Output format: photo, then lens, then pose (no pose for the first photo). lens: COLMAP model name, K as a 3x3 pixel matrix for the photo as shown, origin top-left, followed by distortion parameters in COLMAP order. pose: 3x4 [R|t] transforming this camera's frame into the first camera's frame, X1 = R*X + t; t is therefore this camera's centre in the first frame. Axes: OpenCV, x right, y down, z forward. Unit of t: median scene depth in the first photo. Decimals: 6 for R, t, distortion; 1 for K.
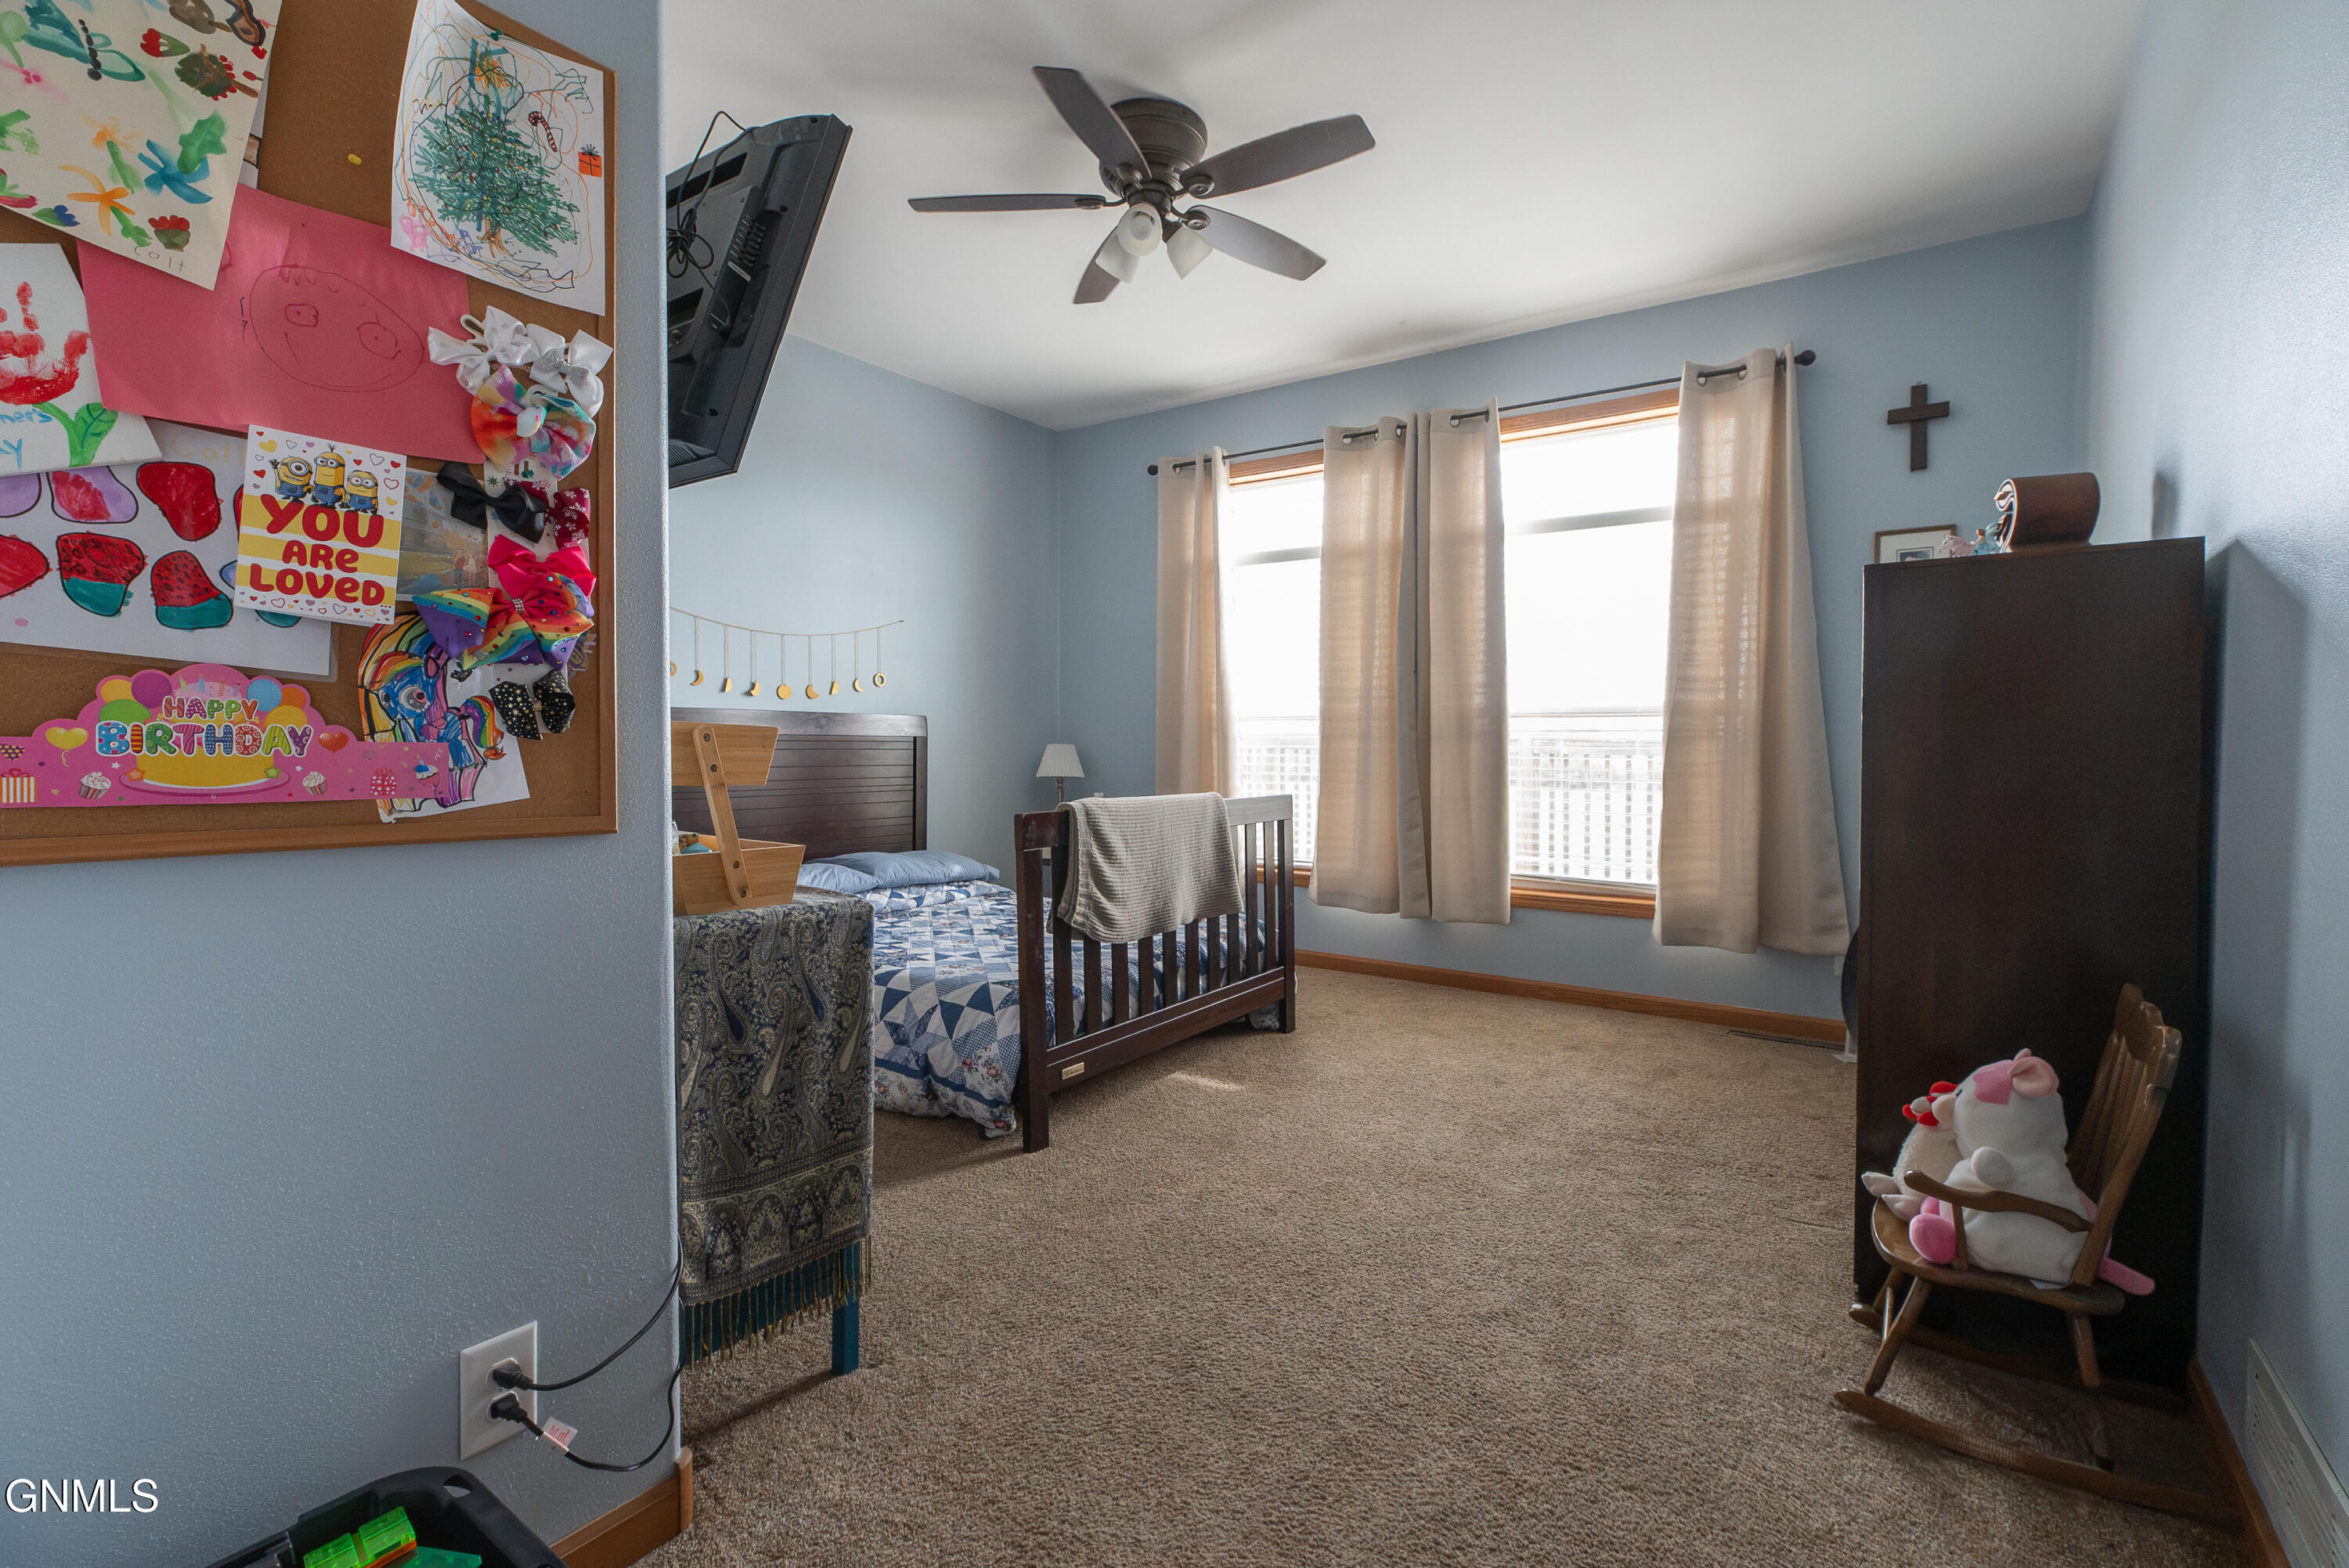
lens RADIAL K [[1073.3, 0, 1184.6], [0, 1073.3, 781.5], [0, 0, 1]] dist [-0.001966, 0.000091]
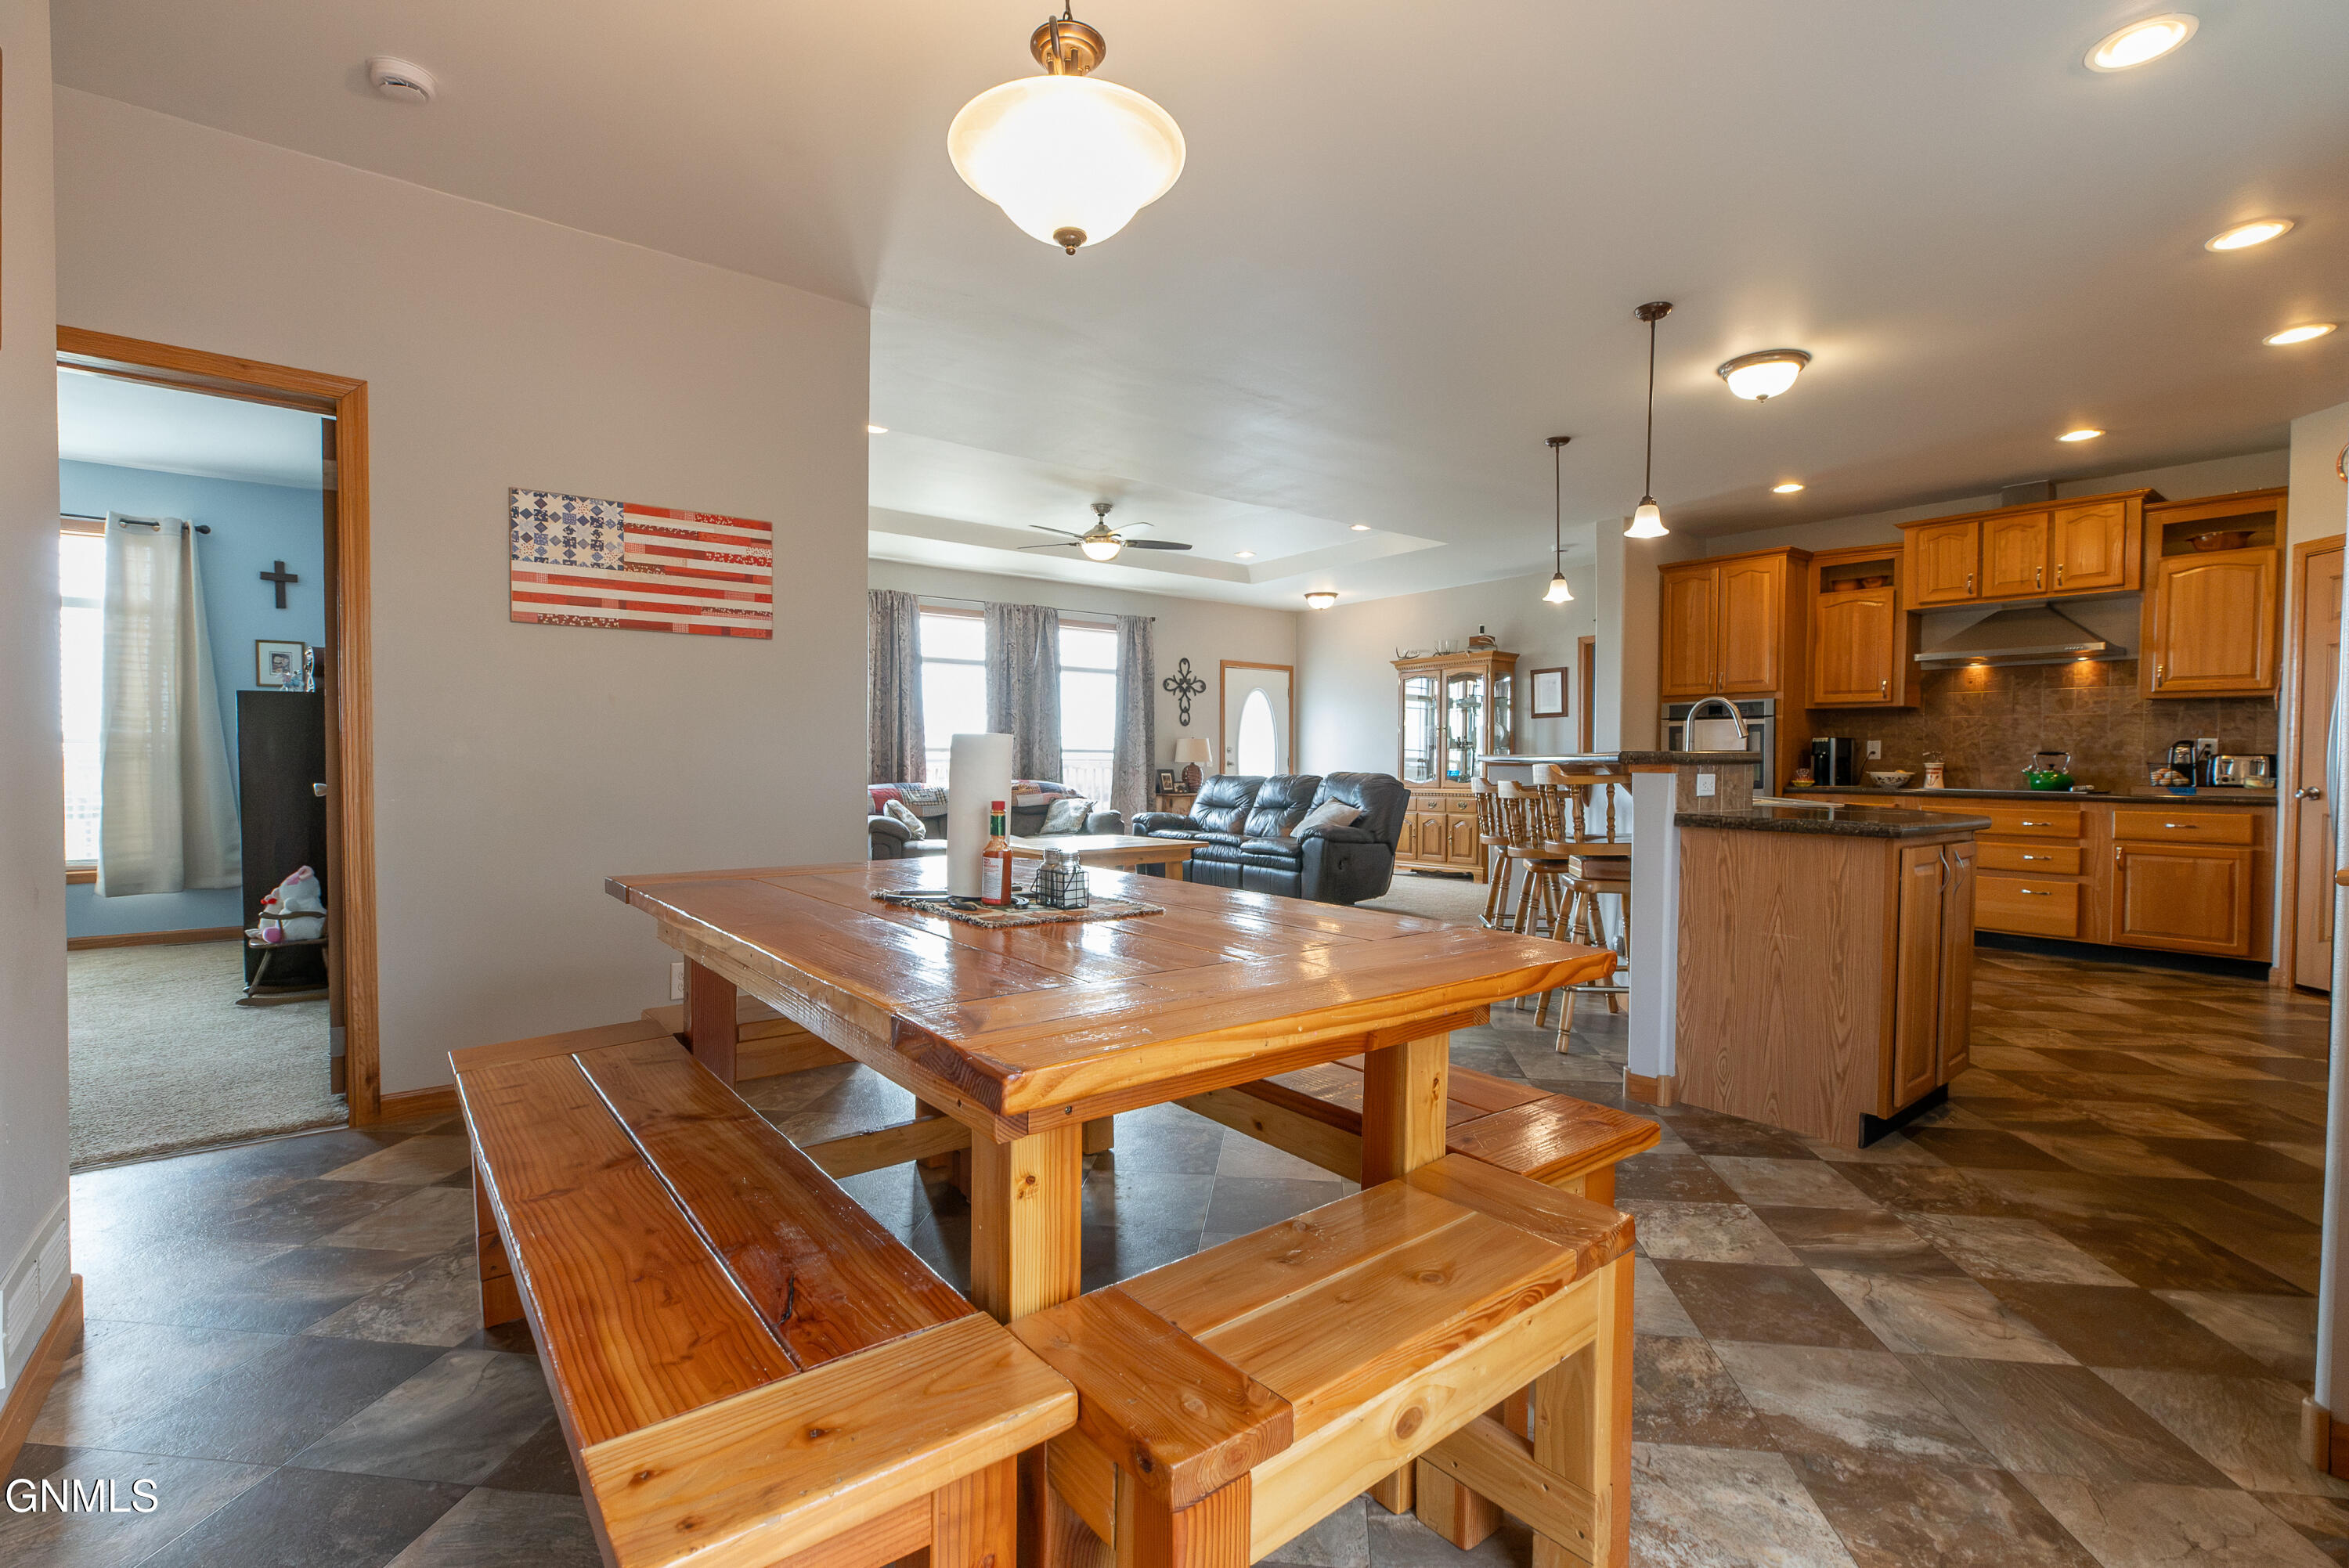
lens RADIAL K [[1062.9, 0, 1174.5], [0, 1062.9, 784.0], [0, 0, 1]] dist [0.001782, 0.000514]
pose [[0.310743, -0.022338, 0.950232, -0.519542], [0.034501, 0.999330, 0.012210, 0.030624], [-0.949868, 0.028989, 0.311305, -0.912696]]
